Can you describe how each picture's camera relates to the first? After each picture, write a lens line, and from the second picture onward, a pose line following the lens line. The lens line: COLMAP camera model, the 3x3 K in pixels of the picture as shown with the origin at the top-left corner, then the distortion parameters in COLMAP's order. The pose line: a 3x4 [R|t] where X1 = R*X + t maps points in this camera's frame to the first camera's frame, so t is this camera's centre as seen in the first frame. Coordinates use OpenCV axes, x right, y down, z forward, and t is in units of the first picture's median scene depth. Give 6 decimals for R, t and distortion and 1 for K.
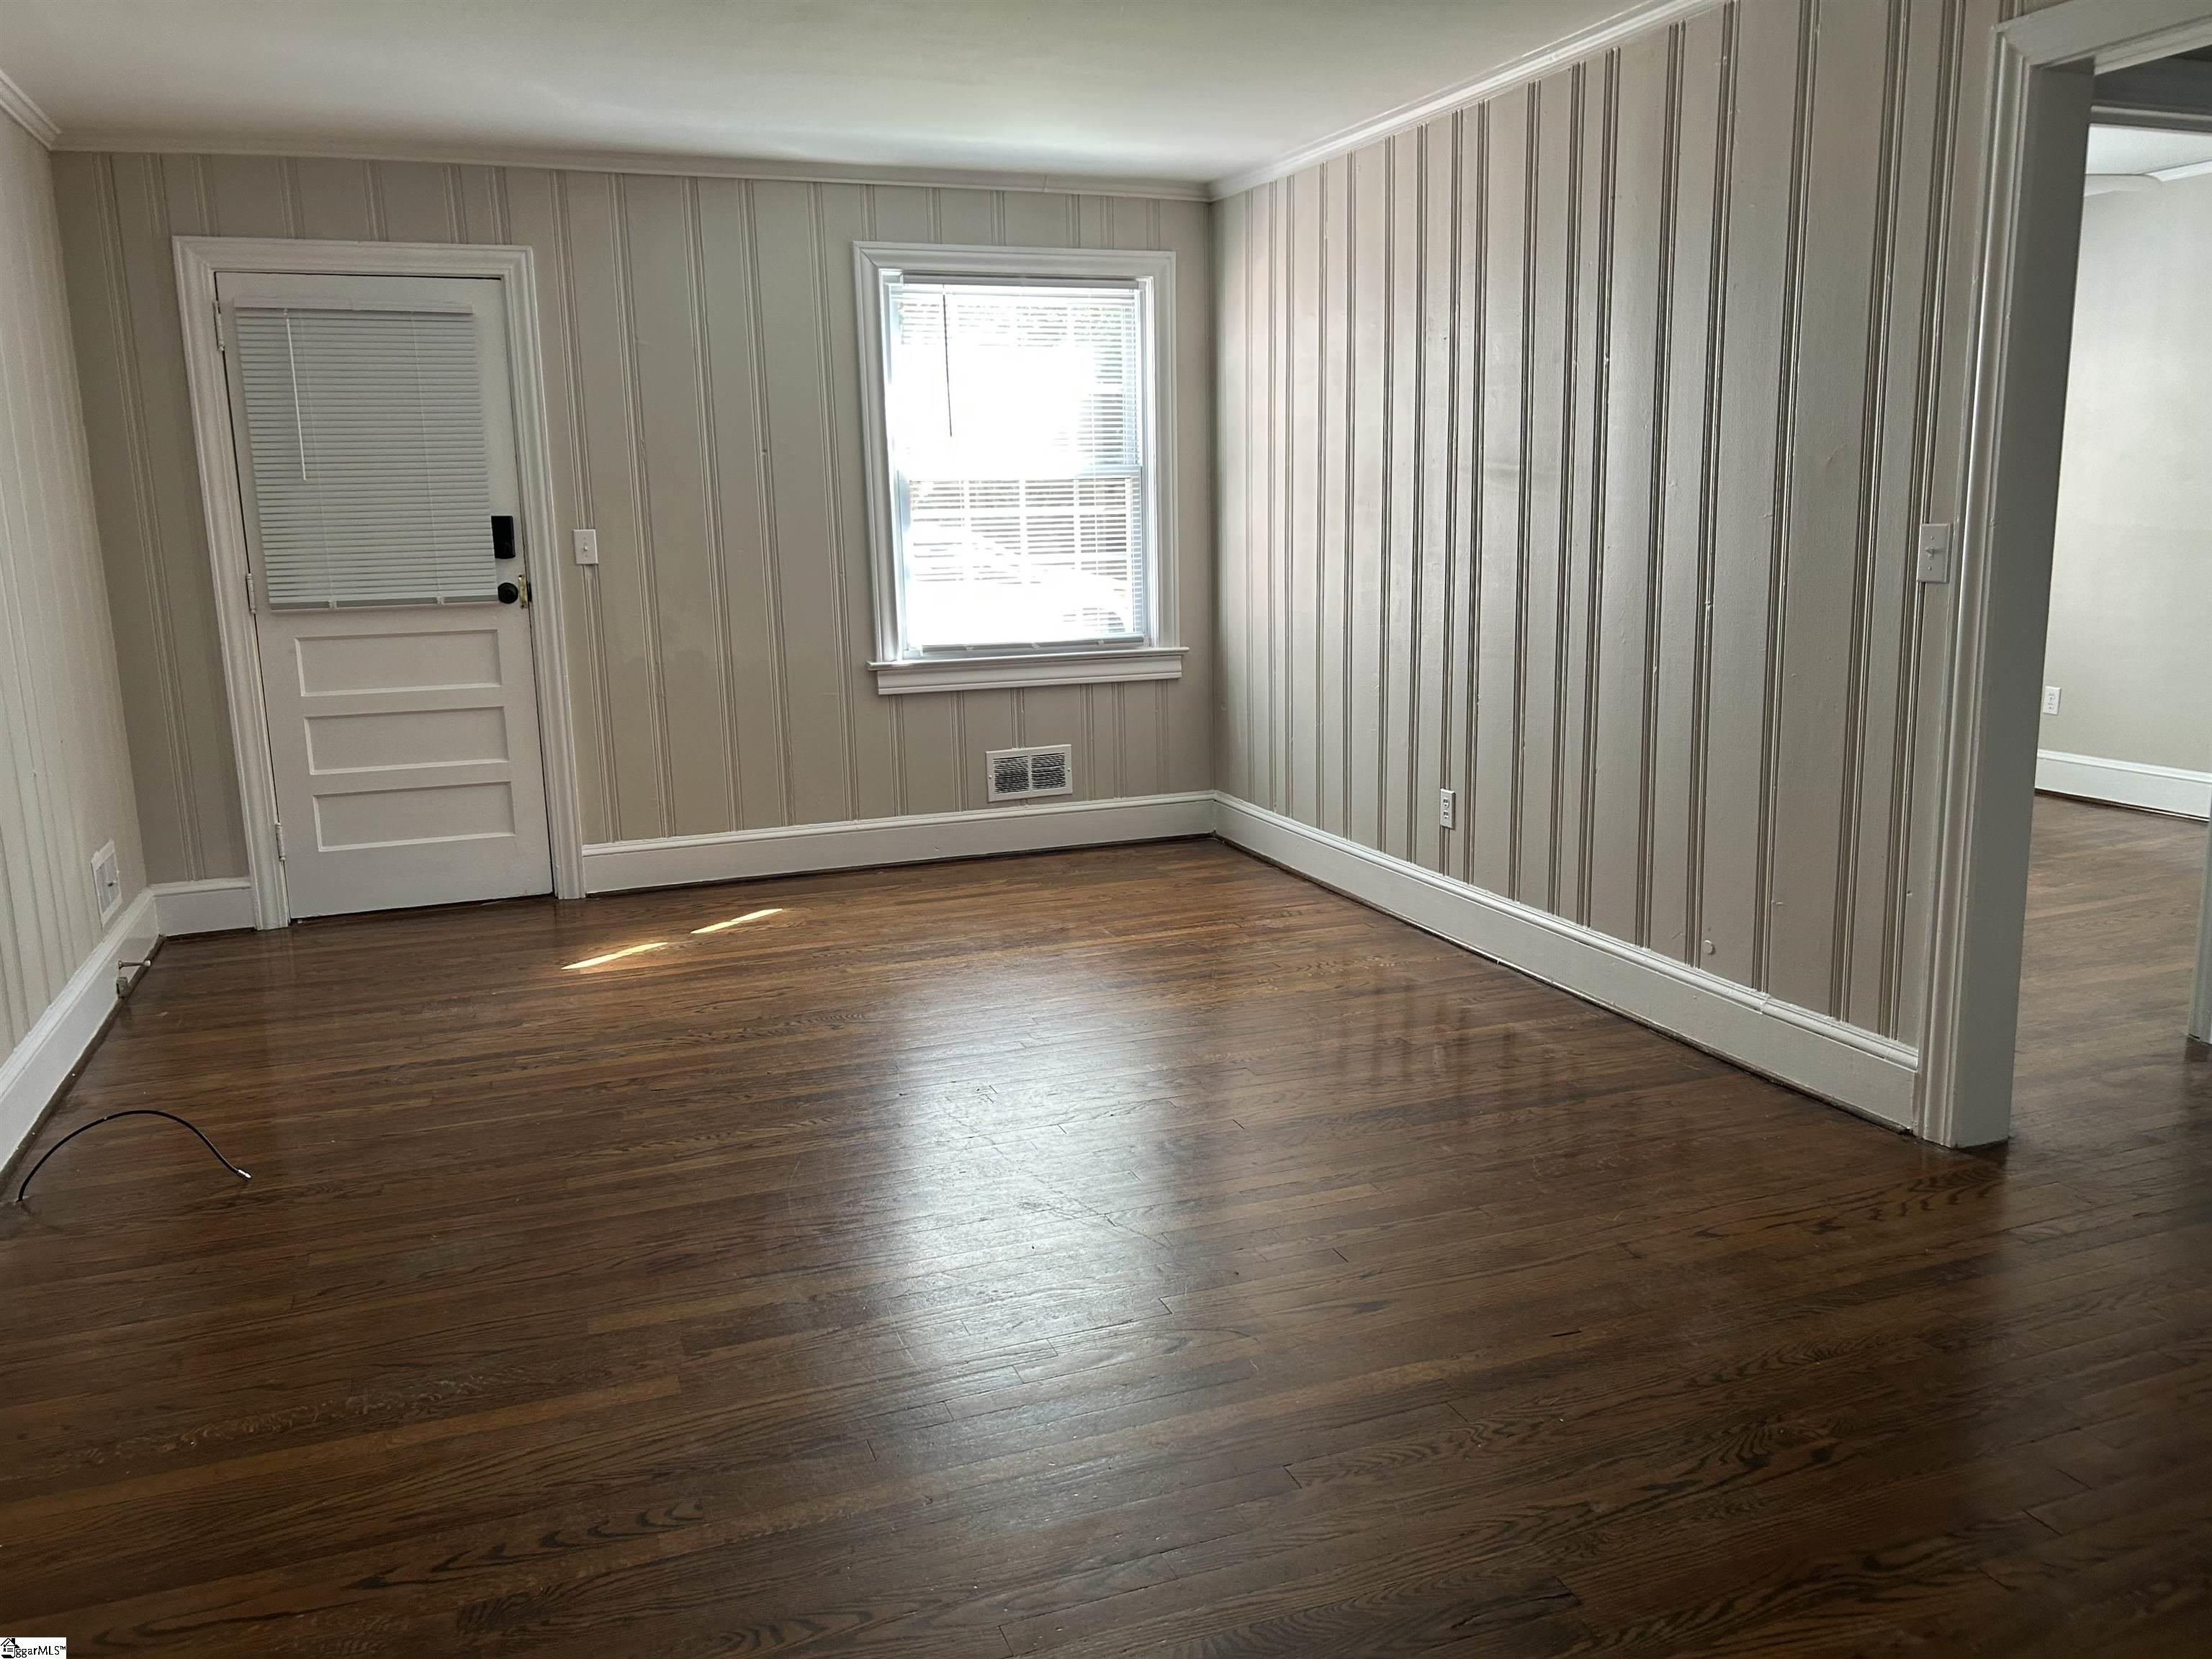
lens RADIAL K [[1695.6, 0, 1103.3], [0, 1695.6, 833.0], [0, 0, 1]] dist [0.027732, -0.016087]
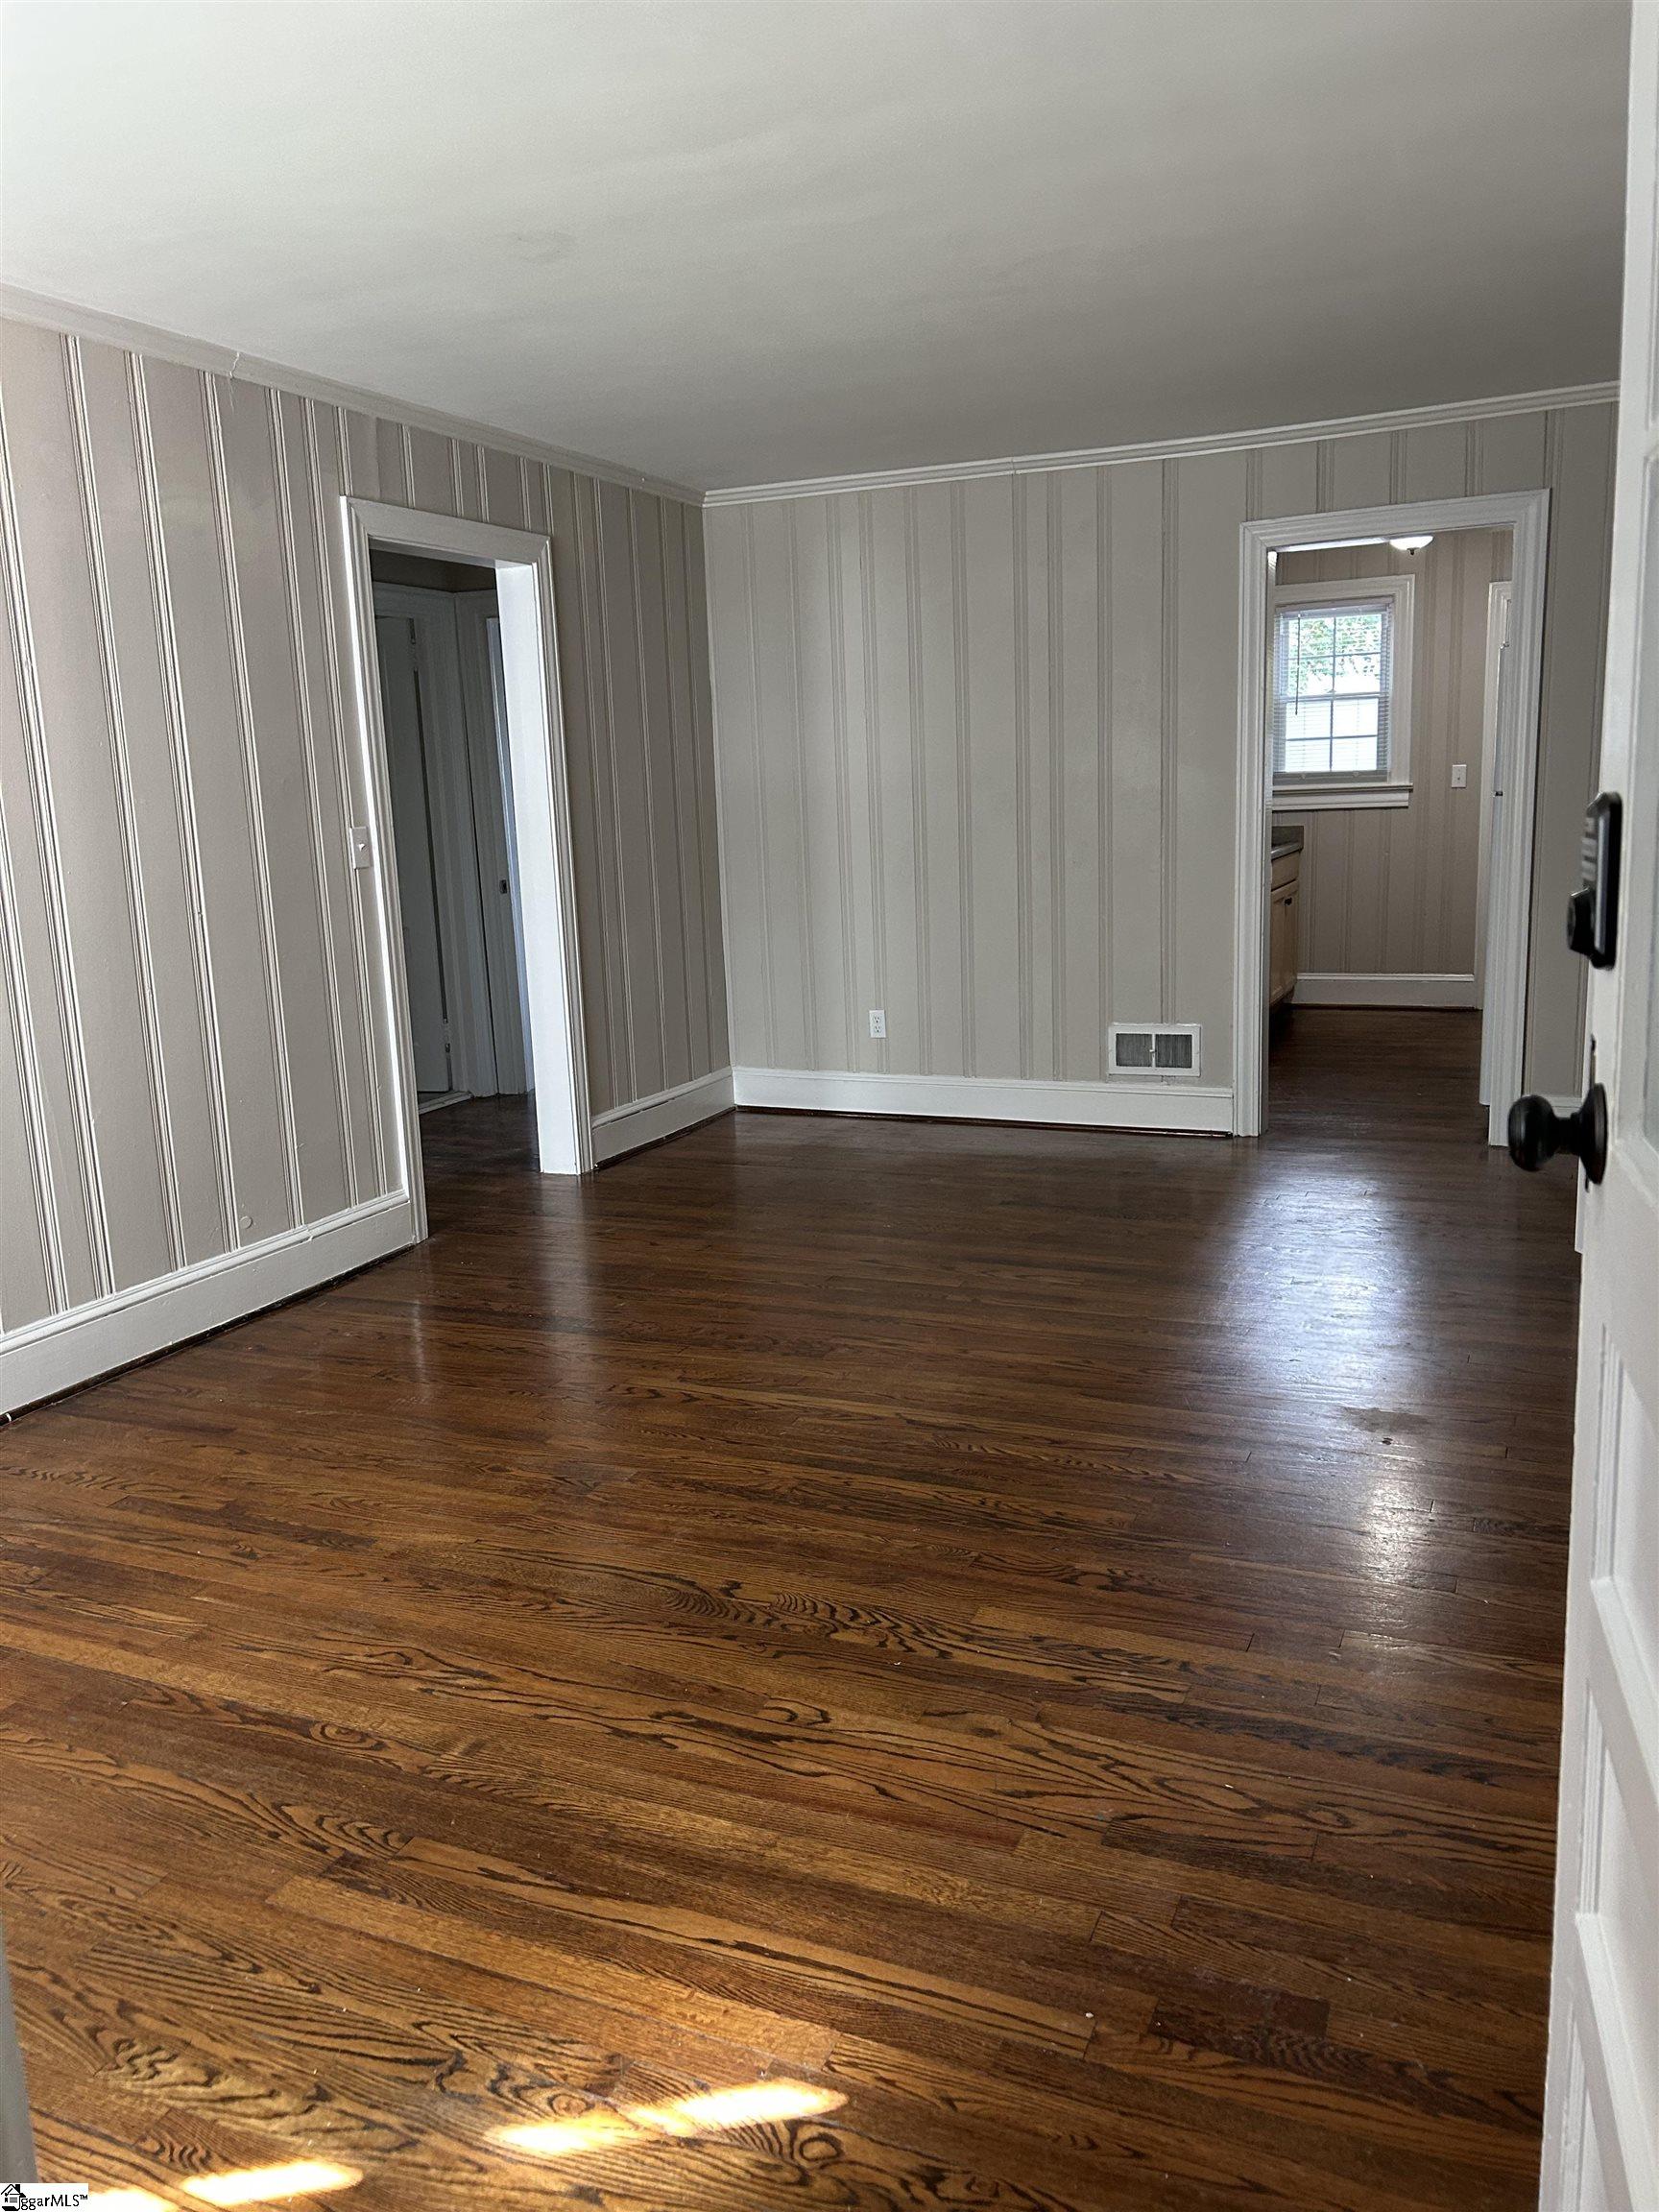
lens RADIAL K [[1695.6, 0, 828.4], [0, 1695.6, 1099.8], [0, 0, 1]] dist [0.027732, -0.016087]
pose [[-0.712659, -0.087002, 0.696094, -0.599902], [0.186231, 0.933212, 0.307301, -0.244923], [-0.676339, 0.348635, -0.648860, 1.285237]]
